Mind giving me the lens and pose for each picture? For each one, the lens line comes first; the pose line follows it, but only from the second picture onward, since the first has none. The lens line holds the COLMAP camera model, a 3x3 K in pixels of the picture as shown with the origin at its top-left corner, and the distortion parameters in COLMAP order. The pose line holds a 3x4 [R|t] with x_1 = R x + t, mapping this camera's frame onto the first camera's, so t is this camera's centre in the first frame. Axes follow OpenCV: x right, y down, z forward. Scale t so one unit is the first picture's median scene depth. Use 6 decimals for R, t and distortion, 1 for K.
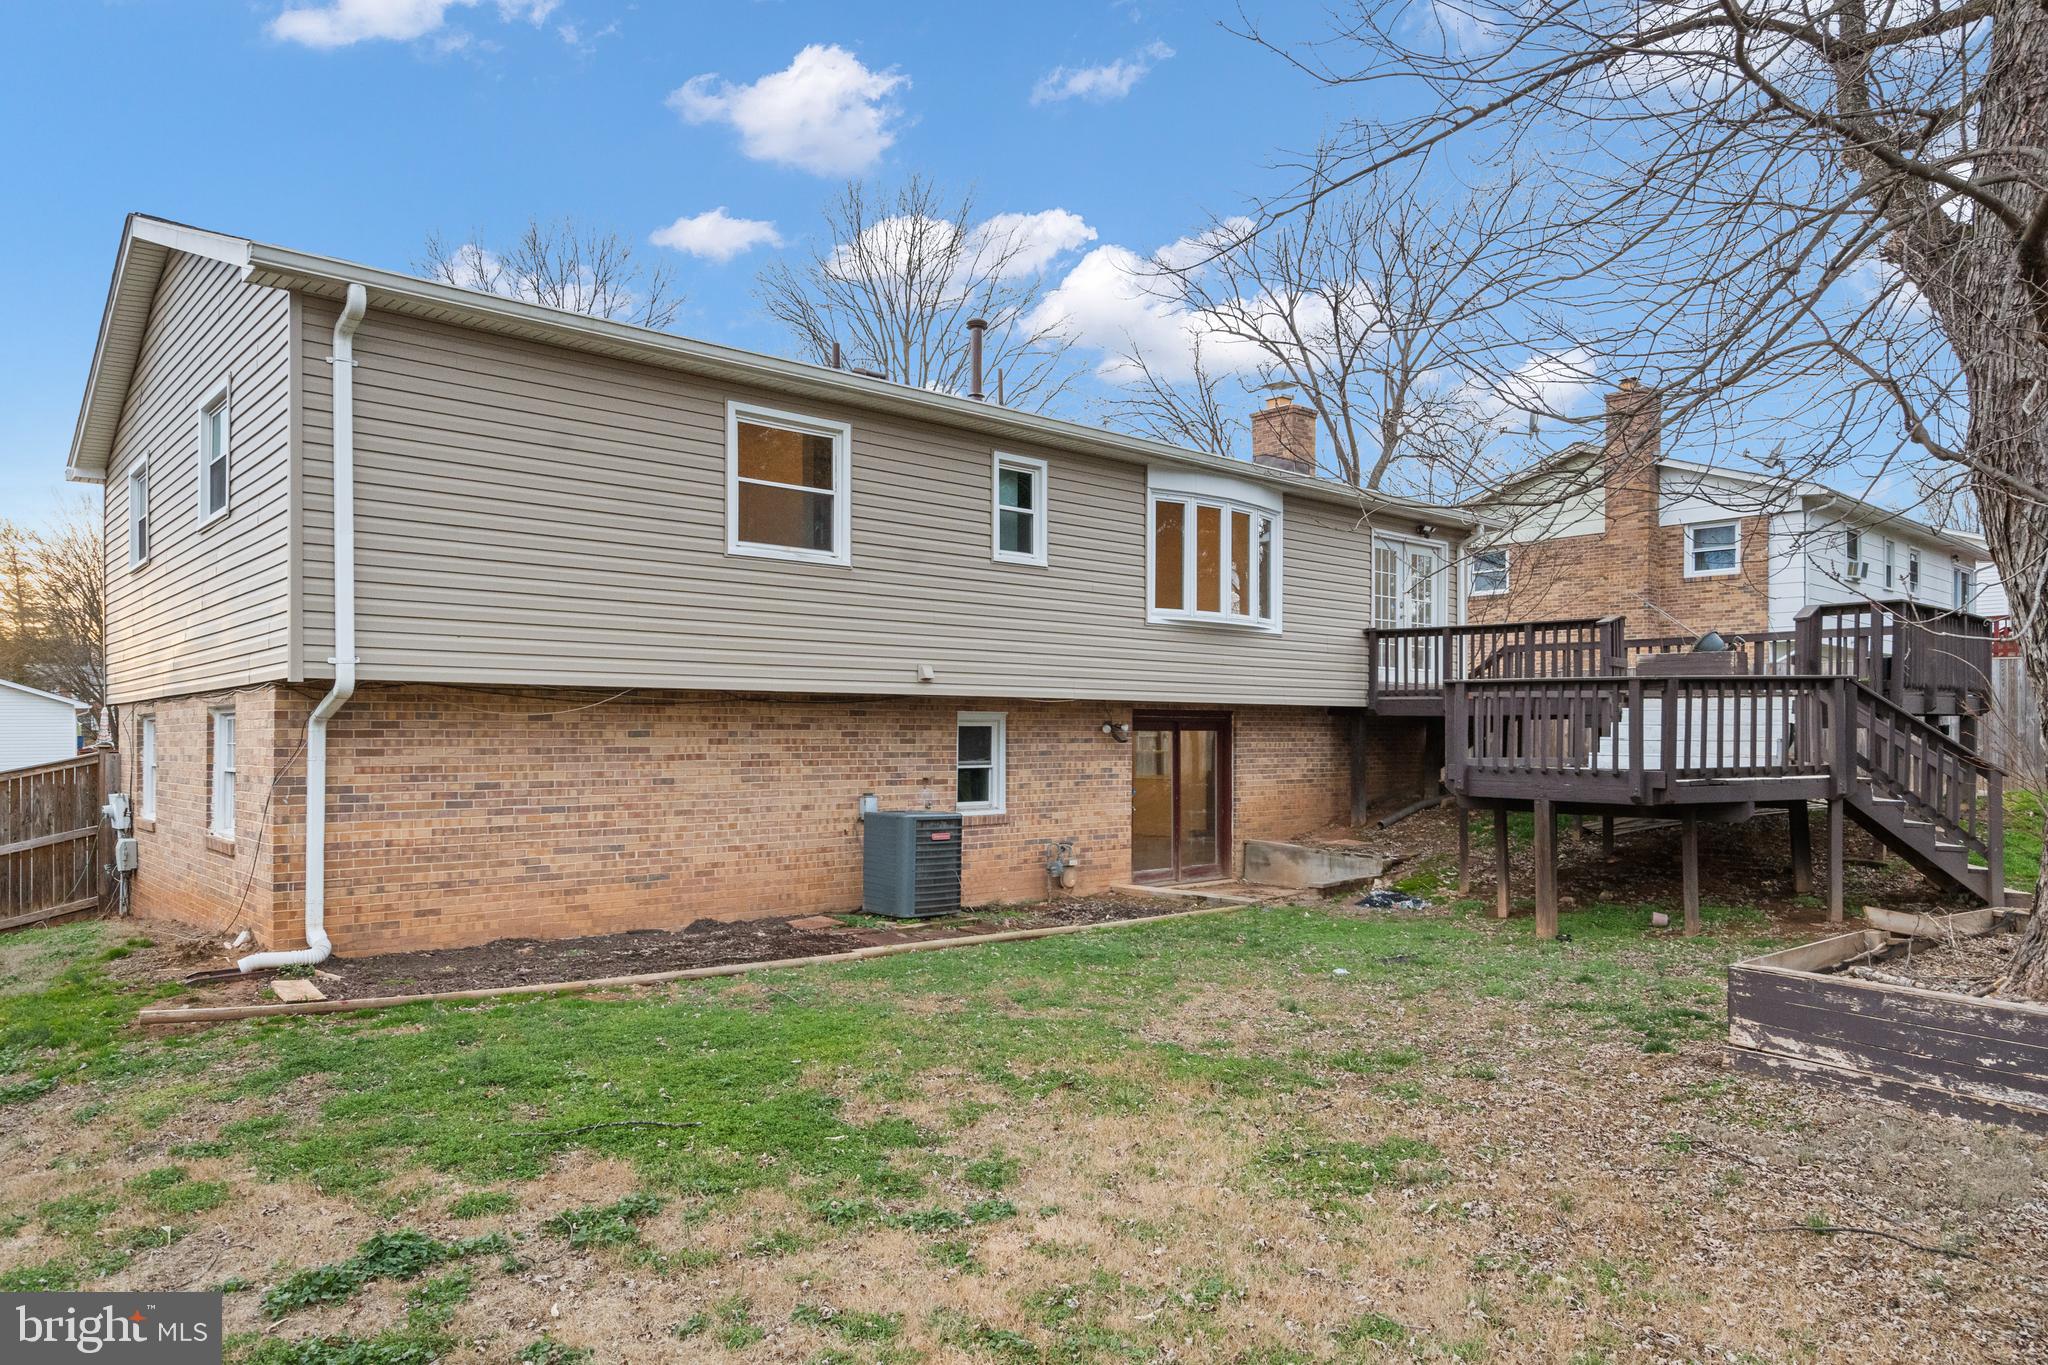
lens RADIAL K [[1312.4, 0, 1075.4], [0, 1312.4, 738.7], [0, 0, 1]] dist [0.002235, -0.000212]
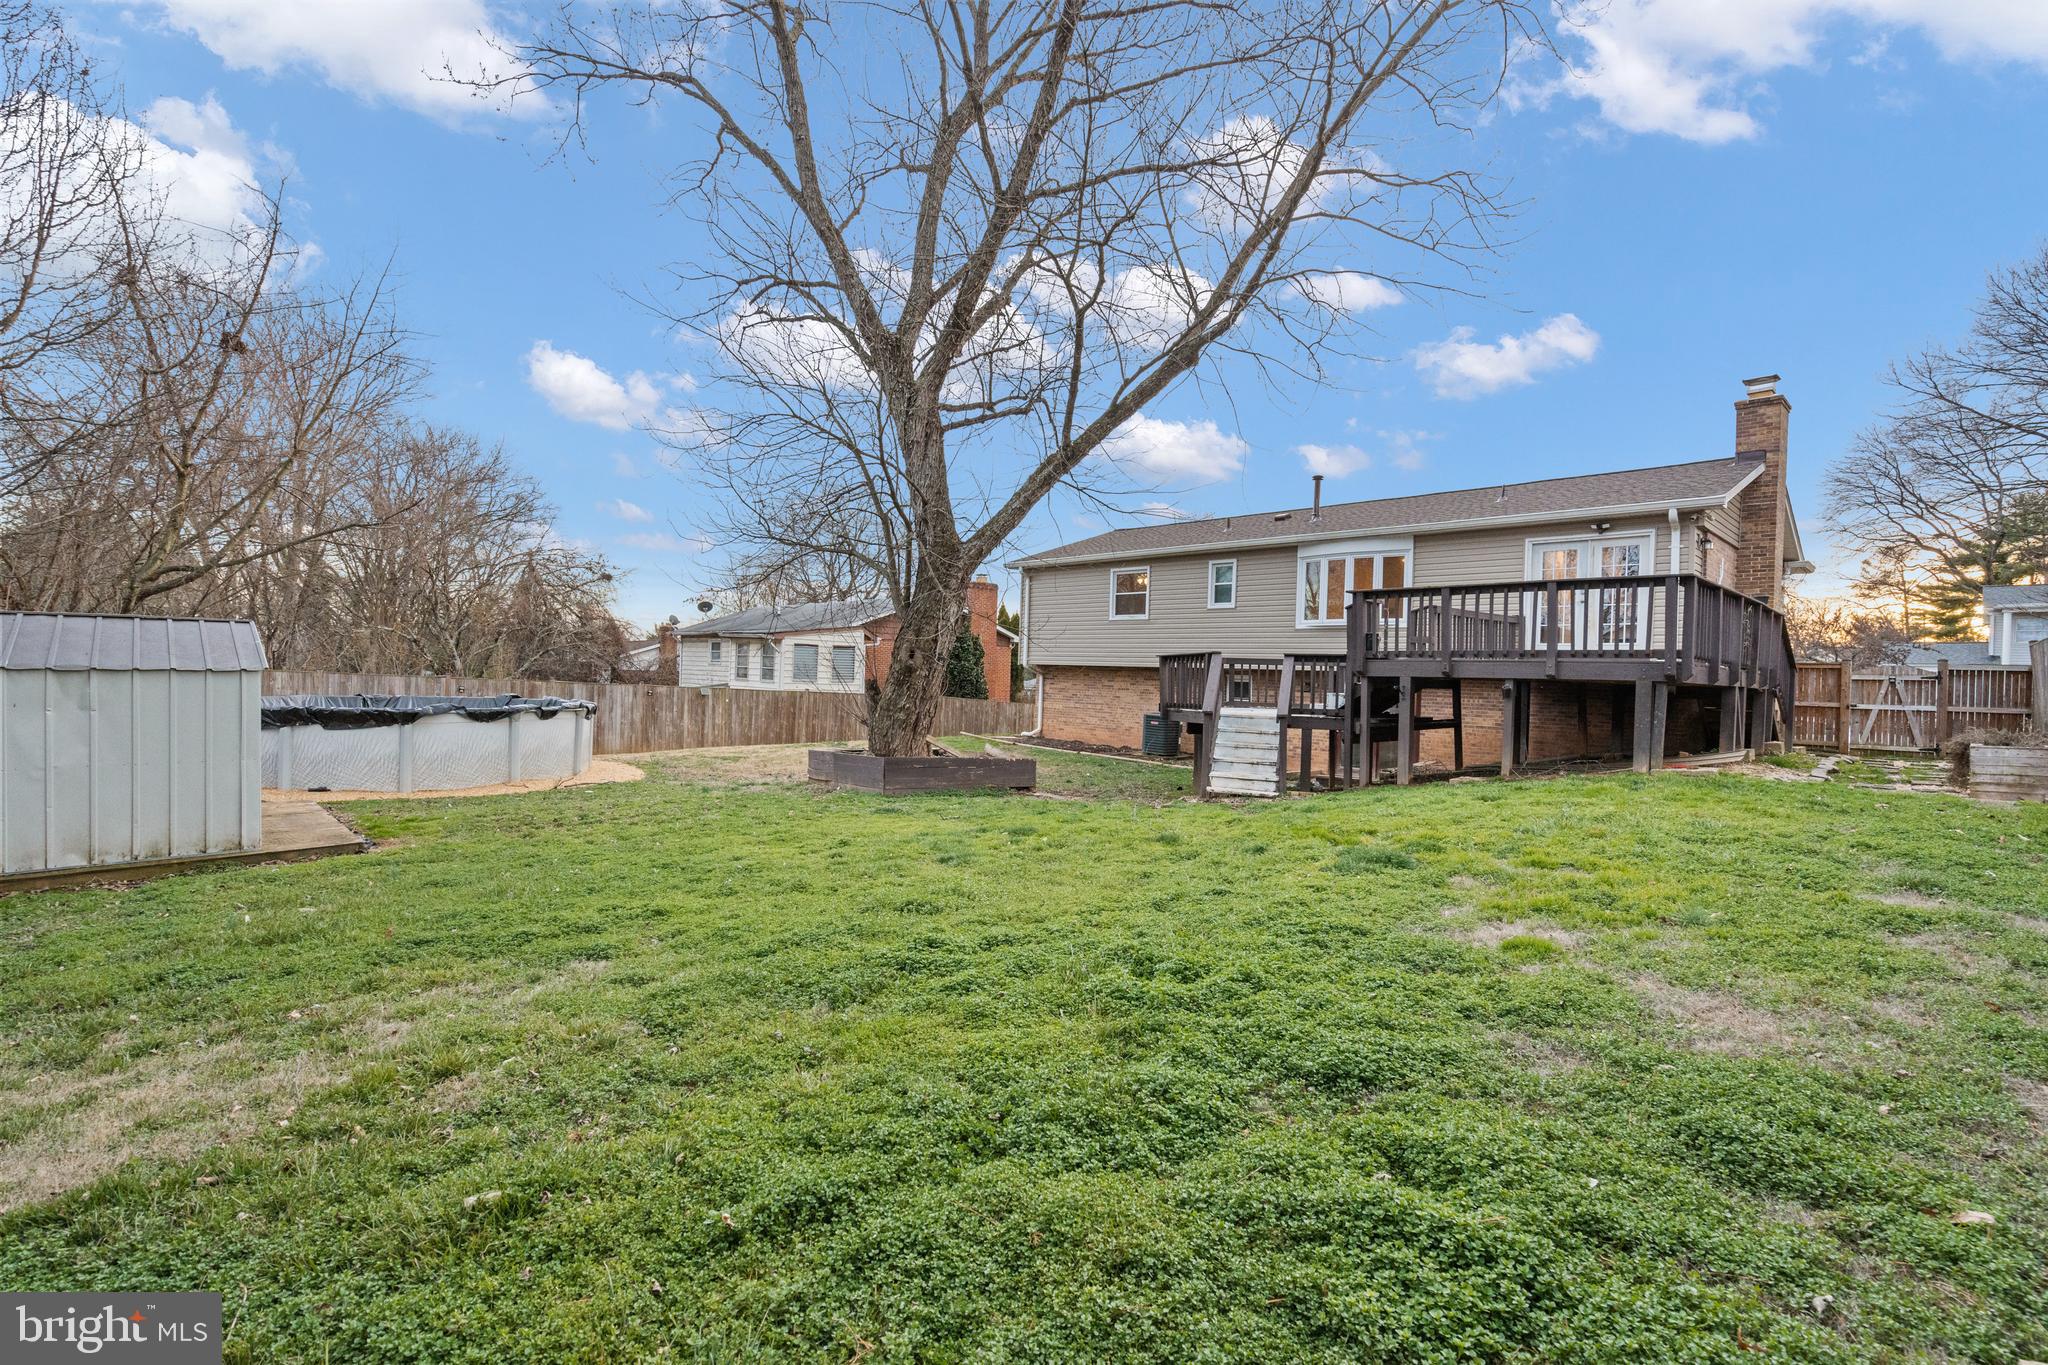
lens RADIAL K [[928.4, 0, 1017.4], [0, 928.4, 687.7], [0, 0, 1]] dist [-0.004403, -0.000227]
pose [[0.009861, 0.013500, -0.999860, 1.867747], [-0.035920, 0.999268, 0.013138, -0.008368], [0.999306, 0.035786, 0.010339, 0.784650]]
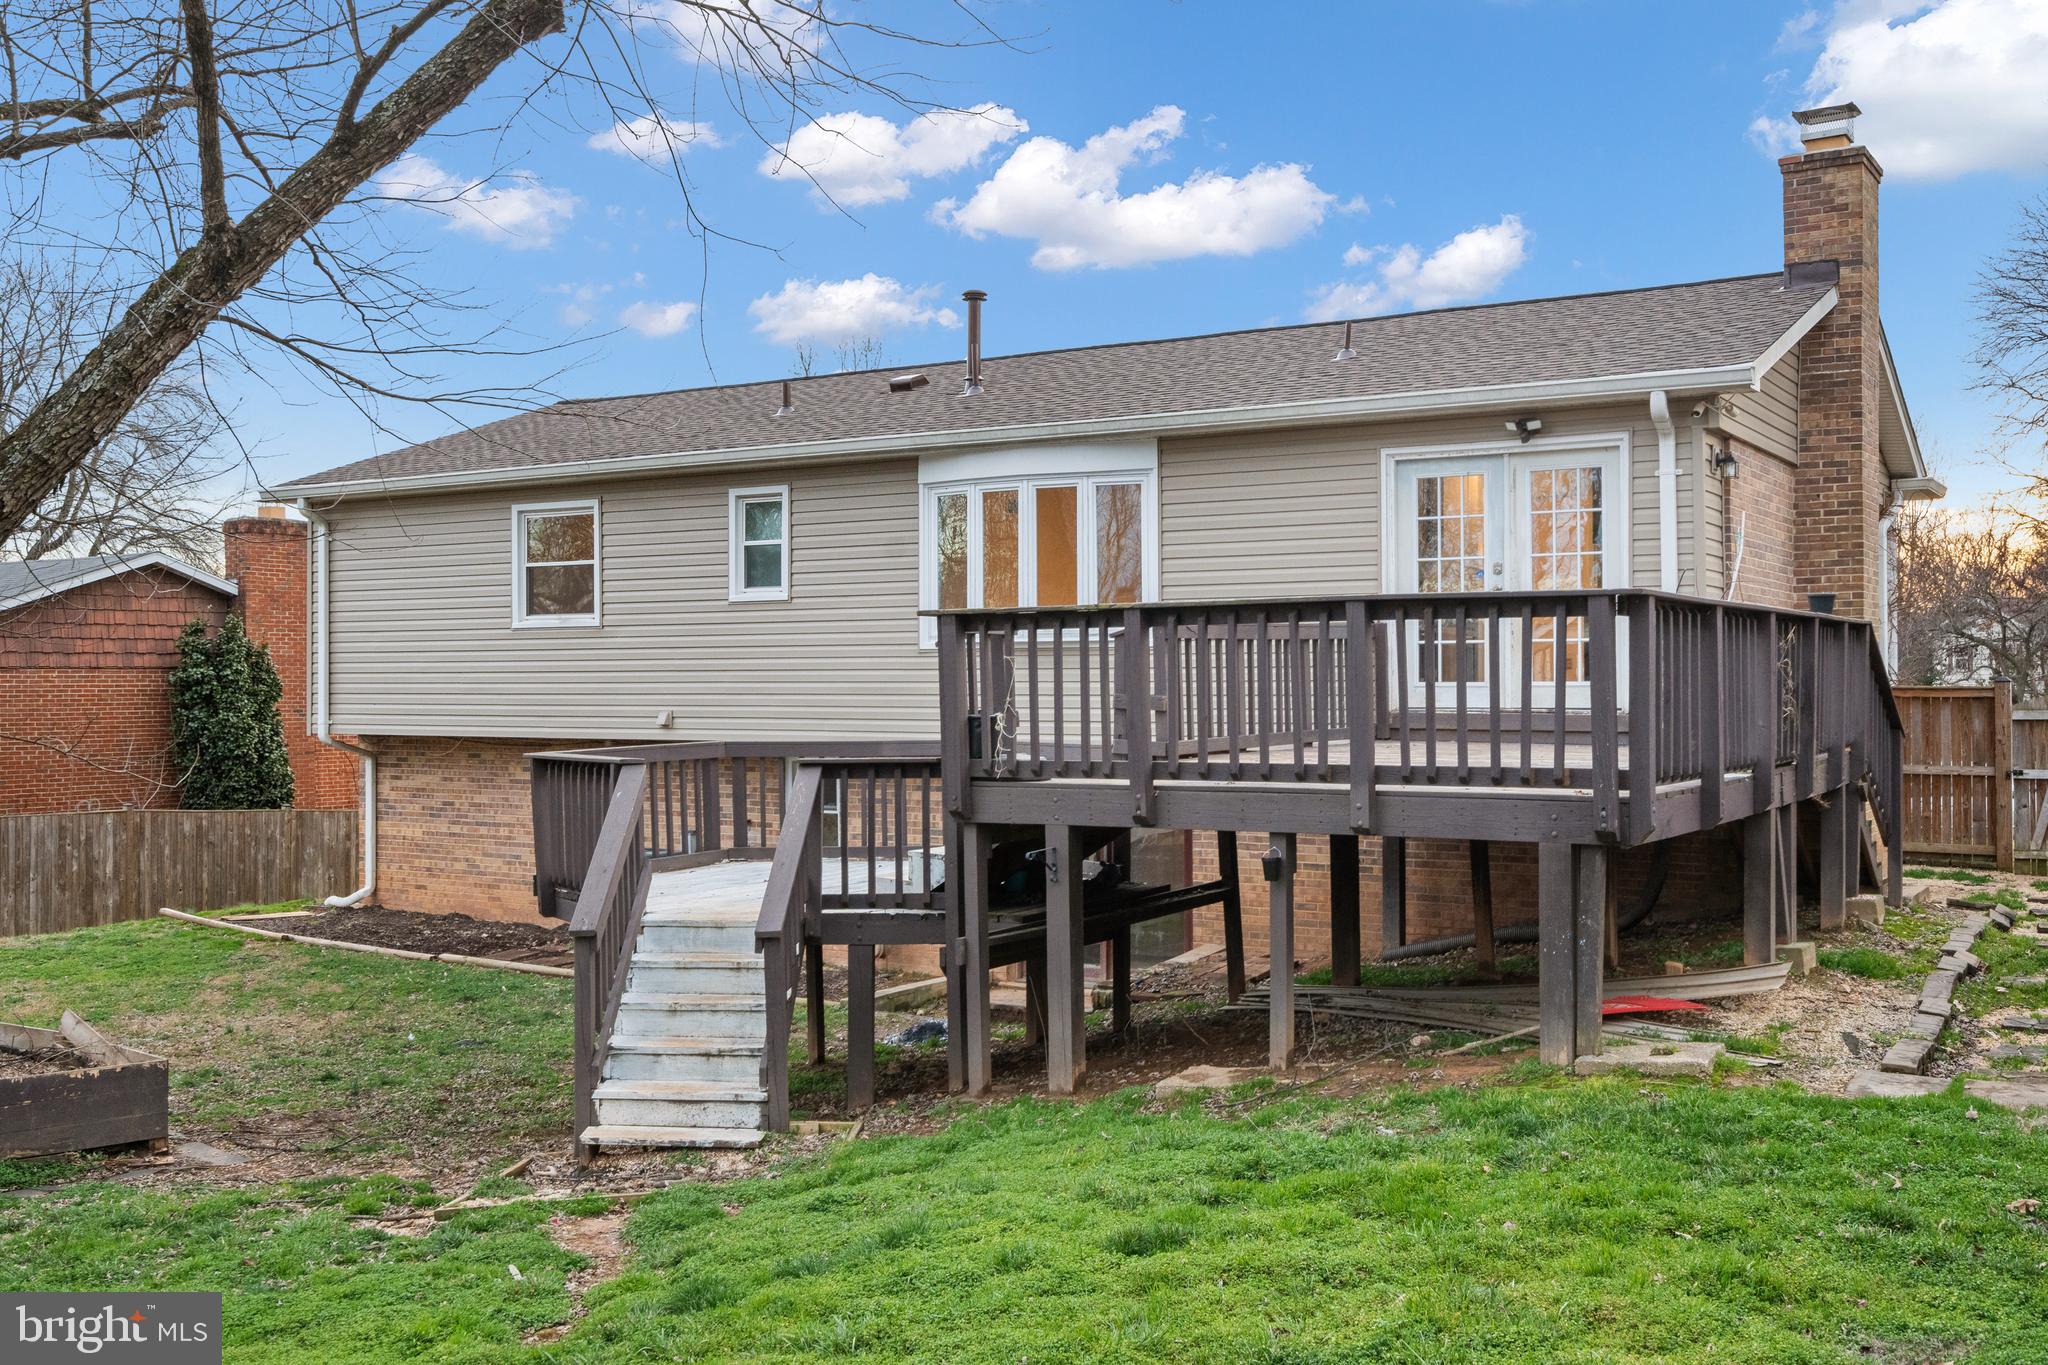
lens RADIAL K [[1972.3, 0, 1020.9], [0, 1972.3, 678.6], [0, 0, 1]] dist [-0.000757, 0.000000]
pose [[0.261317, -0.001121, -0.965252, 1.684741], [0.000328, 0.999999, -0.001073, -0.091846], [0.965253, -0.000036, 0.261318, 0.988126]]
